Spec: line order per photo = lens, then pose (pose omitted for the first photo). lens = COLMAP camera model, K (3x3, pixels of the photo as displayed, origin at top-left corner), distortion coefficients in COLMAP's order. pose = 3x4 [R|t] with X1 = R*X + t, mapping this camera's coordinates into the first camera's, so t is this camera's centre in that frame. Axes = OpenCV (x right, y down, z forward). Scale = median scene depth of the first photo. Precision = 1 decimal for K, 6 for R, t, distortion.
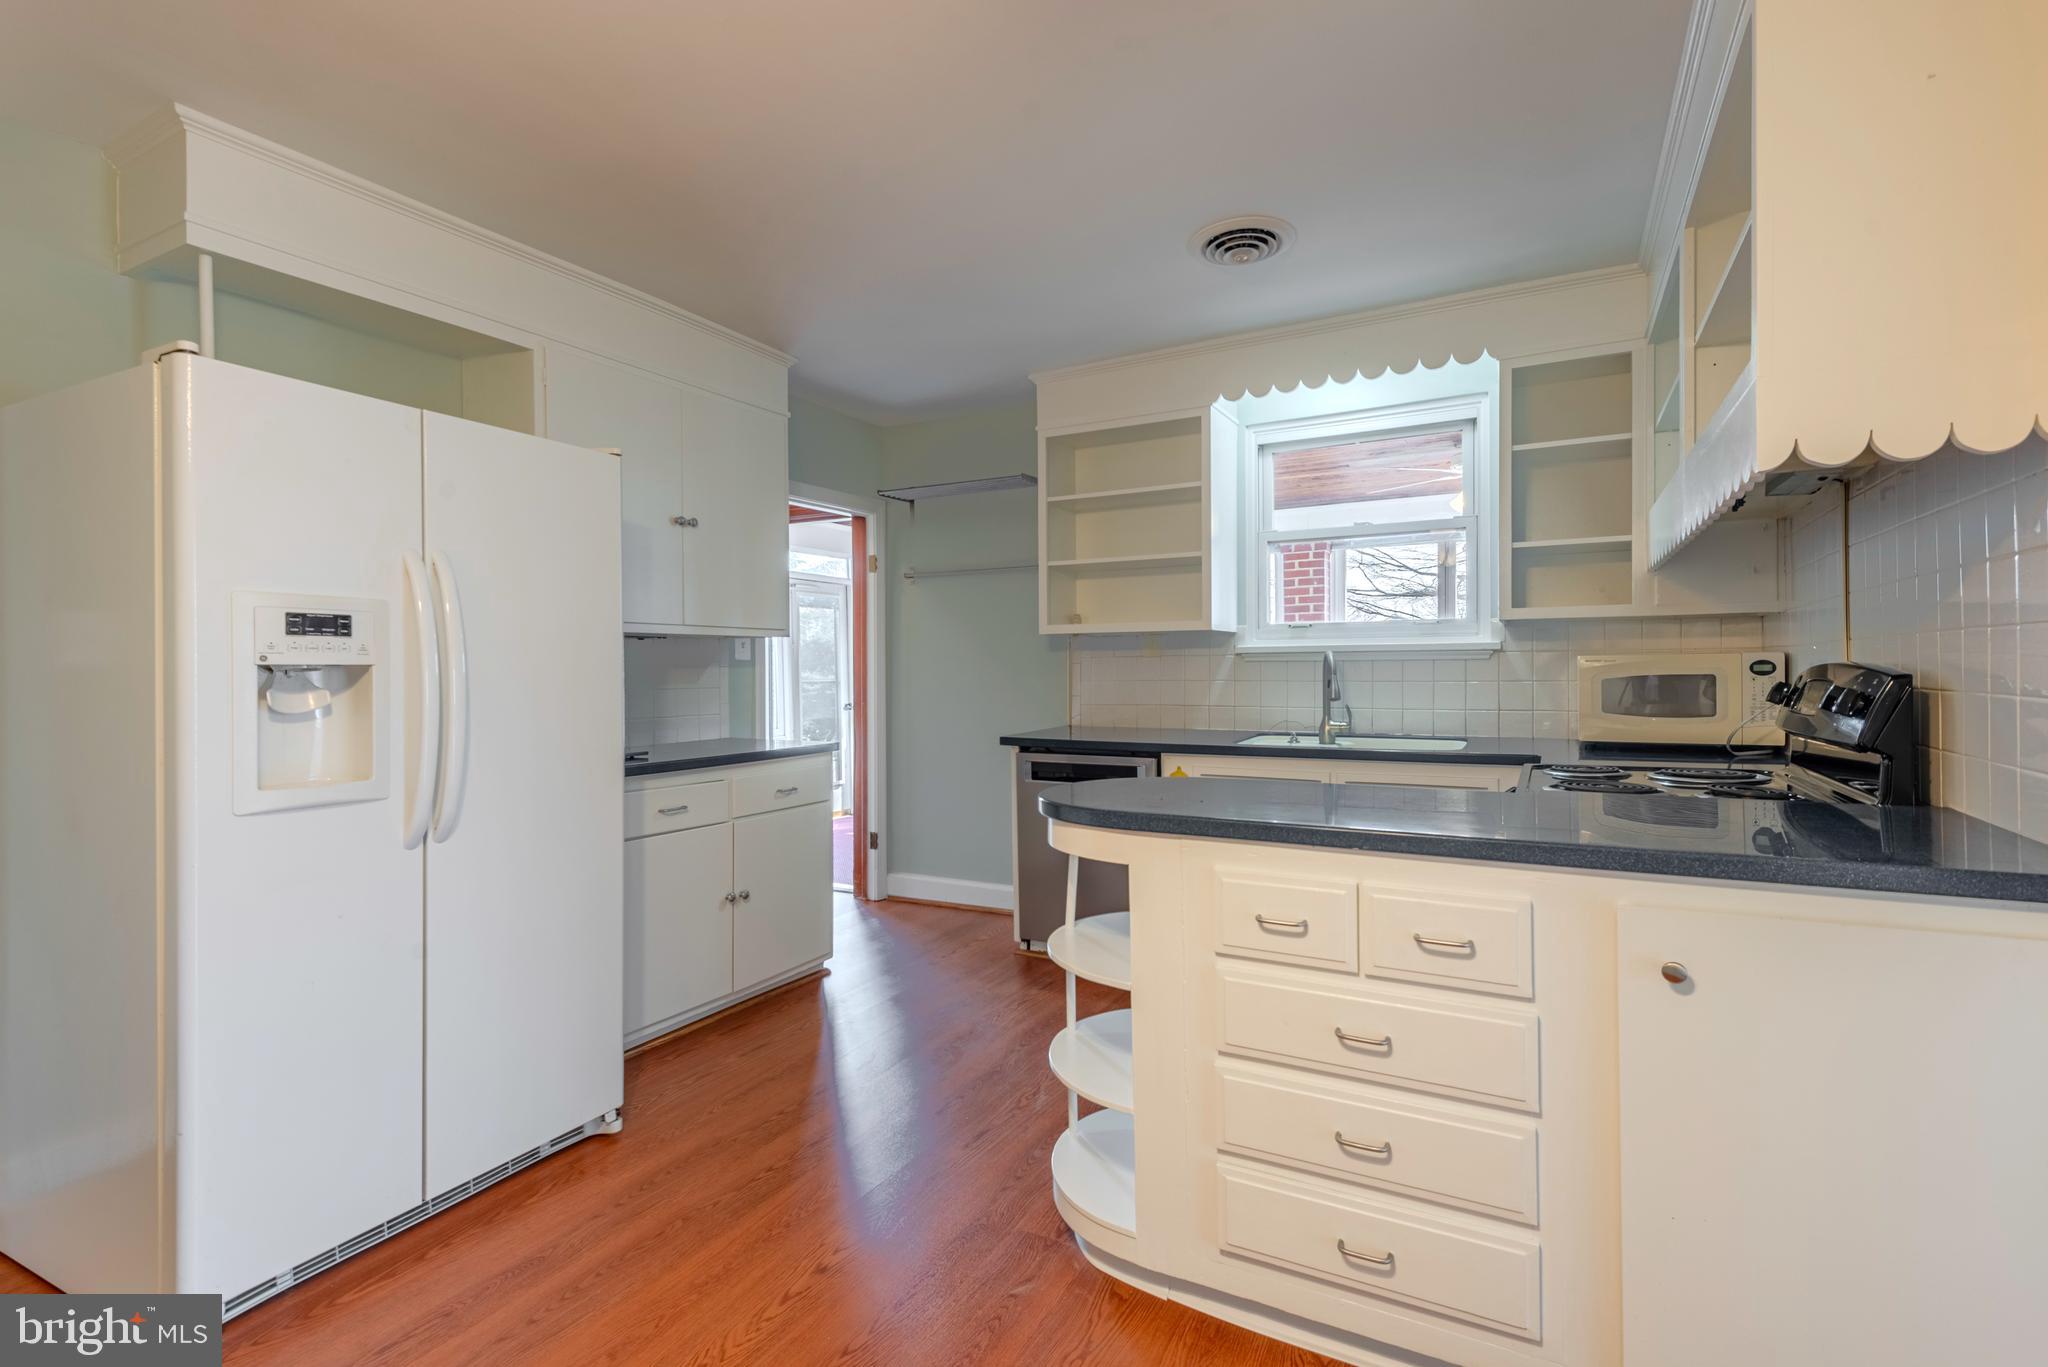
lens RADIAL K [[920.1, 0, 1032.6], [0, 920.1, 686.2], [0, 0, 1]] dist [0.023910, -0.011339]
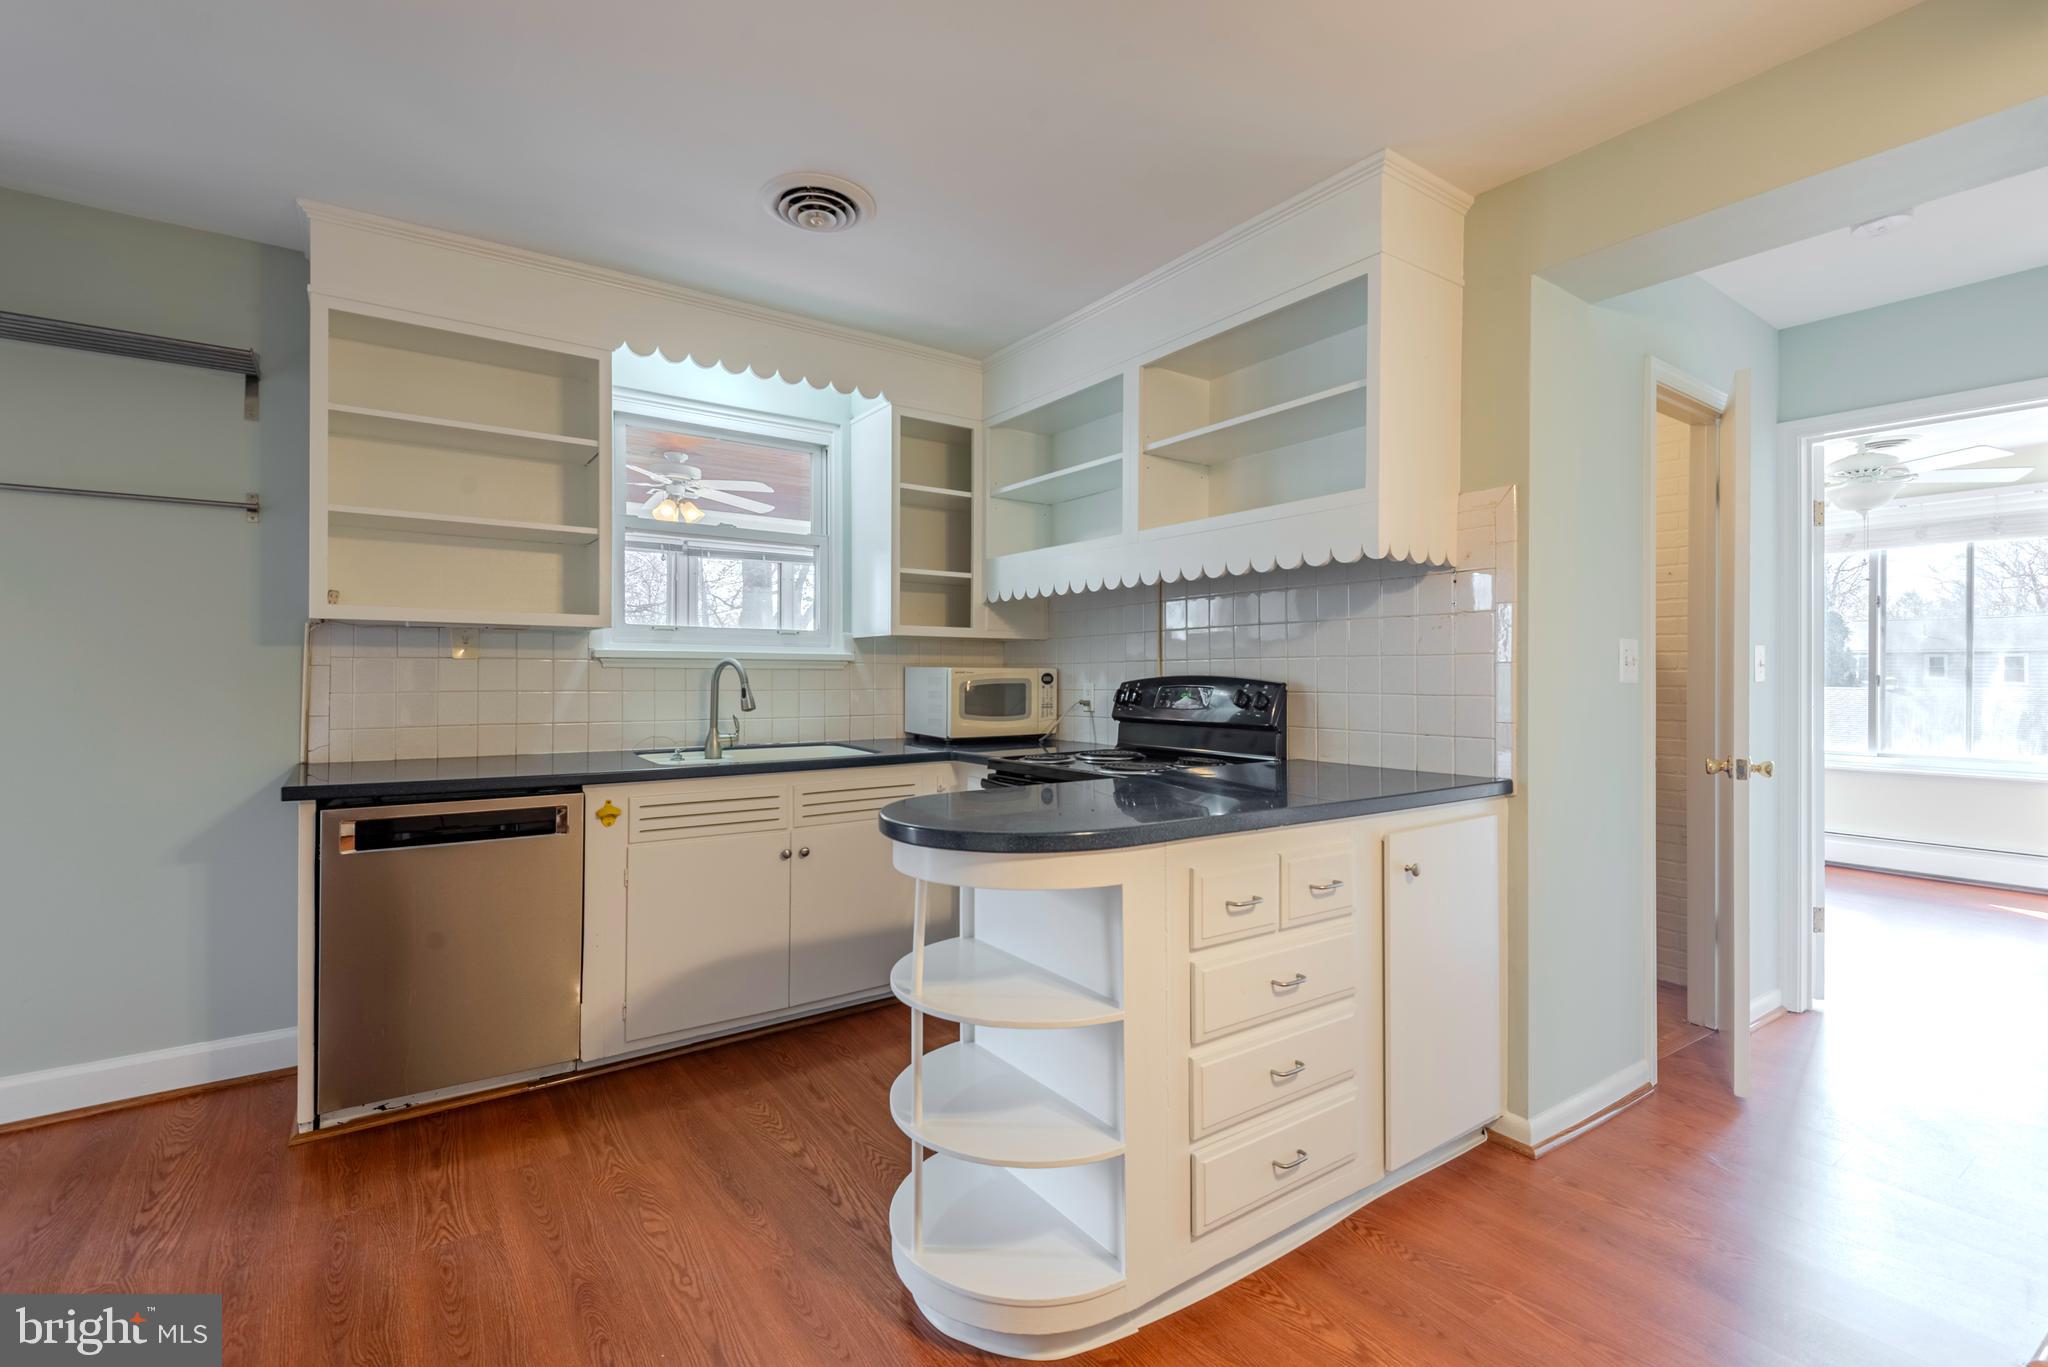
lens RADIAL K [[920.1, 0, 1037.4], [0, 920.1, 680.4], [0, 0, 1]] dist [0.023910, -0.011339]
pose [[0.437805, 0.002985, 0.899065, -0.372398], [0.006580, 0.999957, -0.006524, -0.007403], [-0.899046, 0.008772, 0.437767, 0.307517]]
